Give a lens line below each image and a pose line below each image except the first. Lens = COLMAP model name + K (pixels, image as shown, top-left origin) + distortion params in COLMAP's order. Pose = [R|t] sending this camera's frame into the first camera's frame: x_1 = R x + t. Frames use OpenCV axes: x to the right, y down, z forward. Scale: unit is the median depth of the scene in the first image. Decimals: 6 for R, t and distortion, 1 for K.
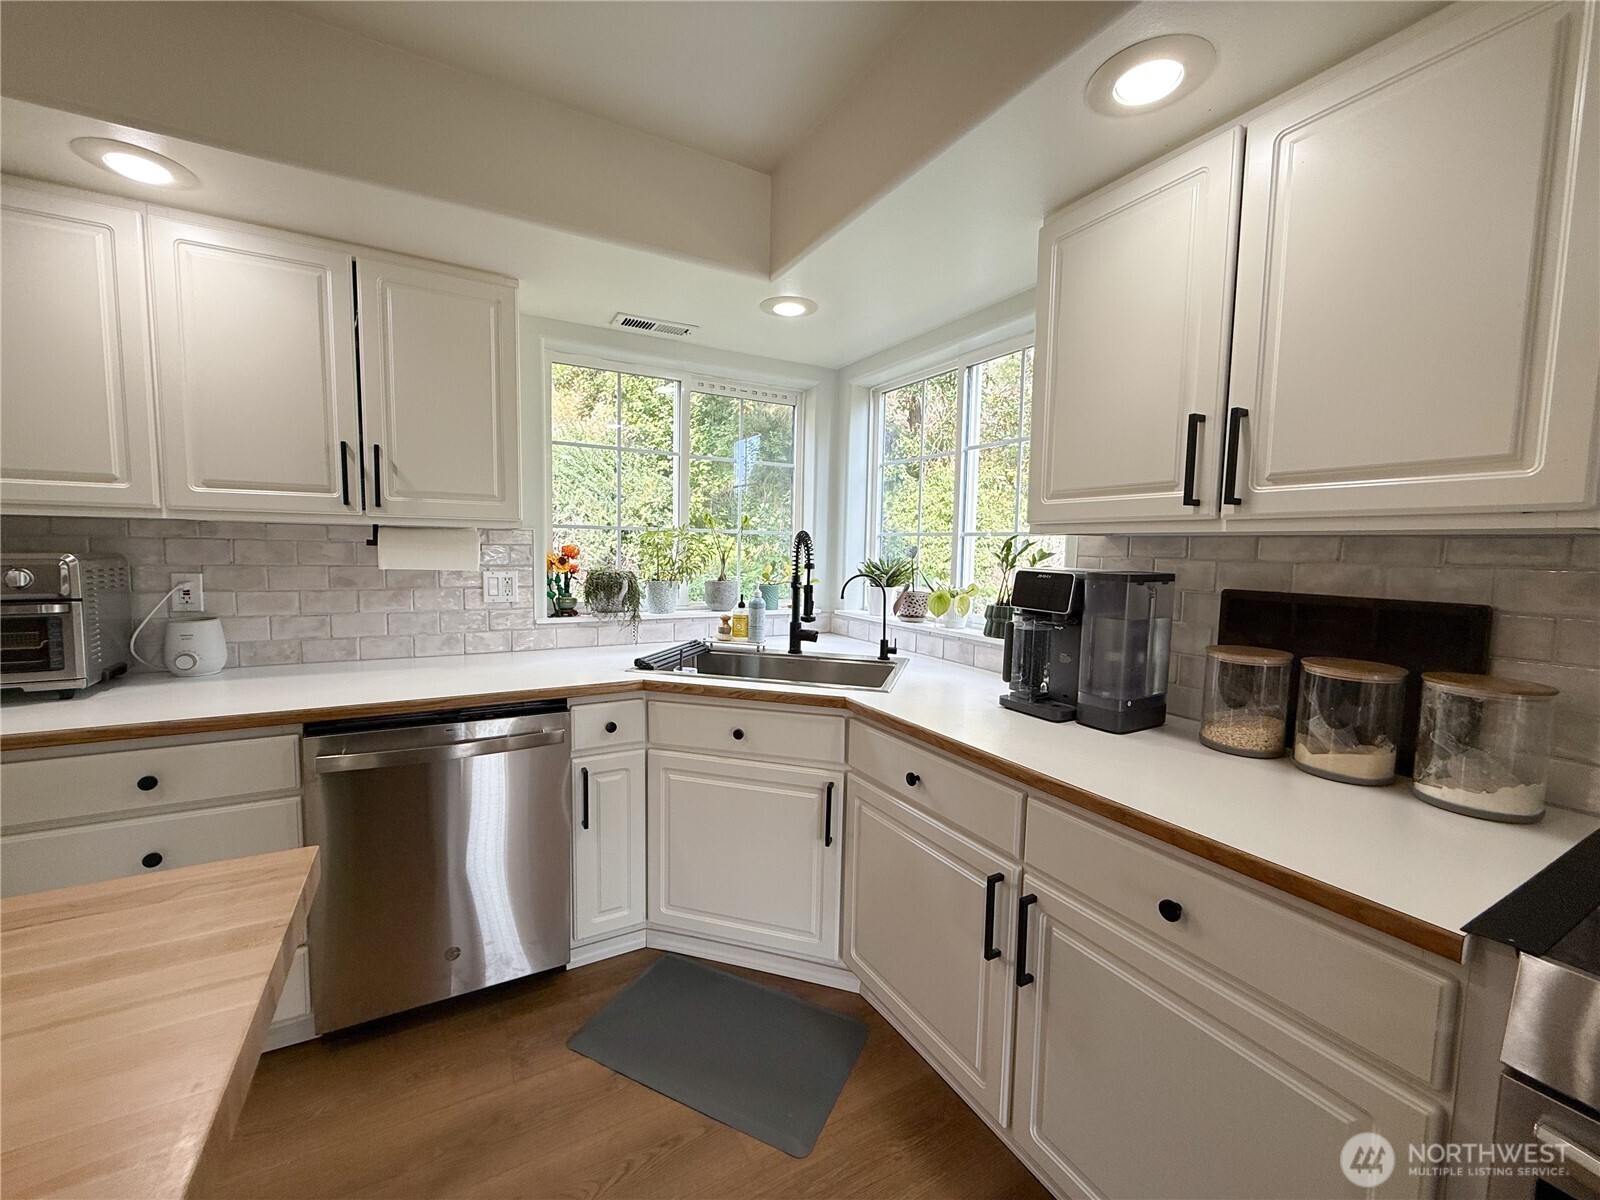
lens RADIAL K [[643.5, 0, 800.0], [0, 643.5, 600.0], [0, 0, 1]] dist [-0.000670, -0.000162]
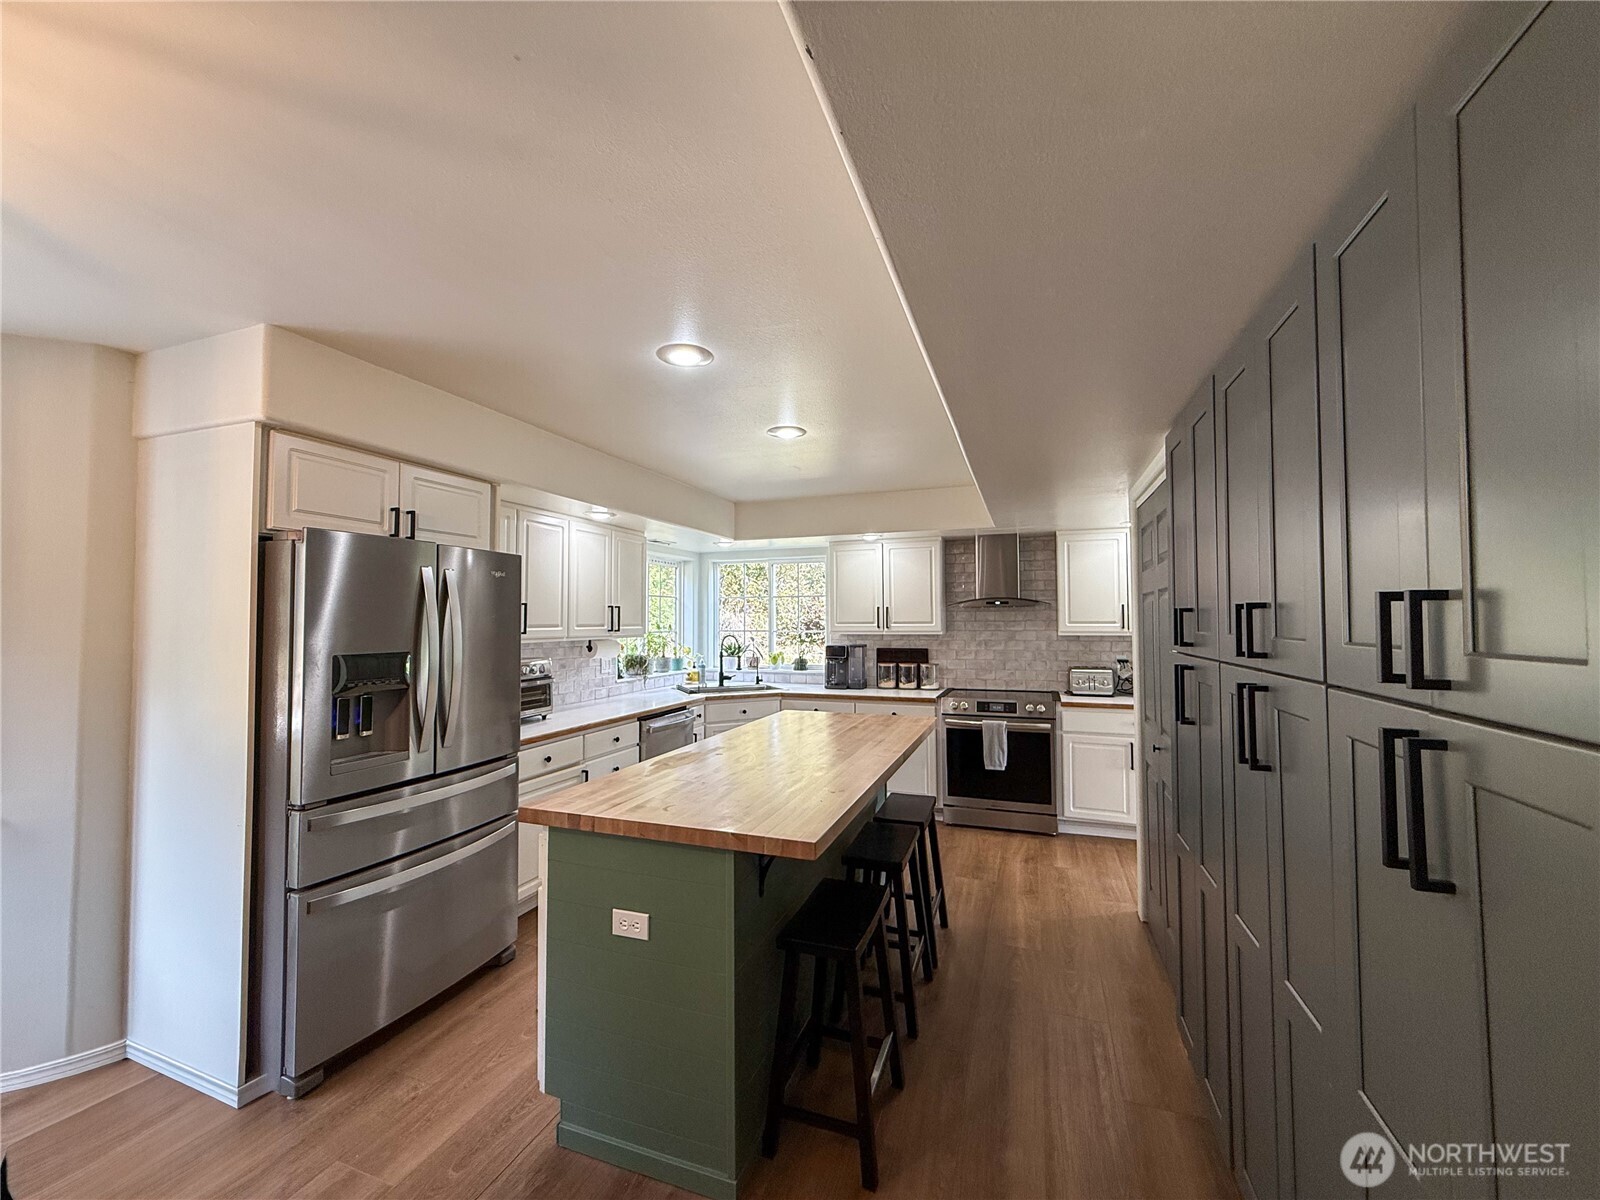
lens RADIAL K [[643.5, 0, 800.0], [0, 643.5, 600.0], [0, 0, 1]] dist [-0.000670, -0.000162]
pose [[0.757855, -0.001310, 0.652421, -2.100687], [0.074253, 0.993674, -0.084257, -0.013593], [-0.648183, 0.112299, 0.753158, -1.542830]]
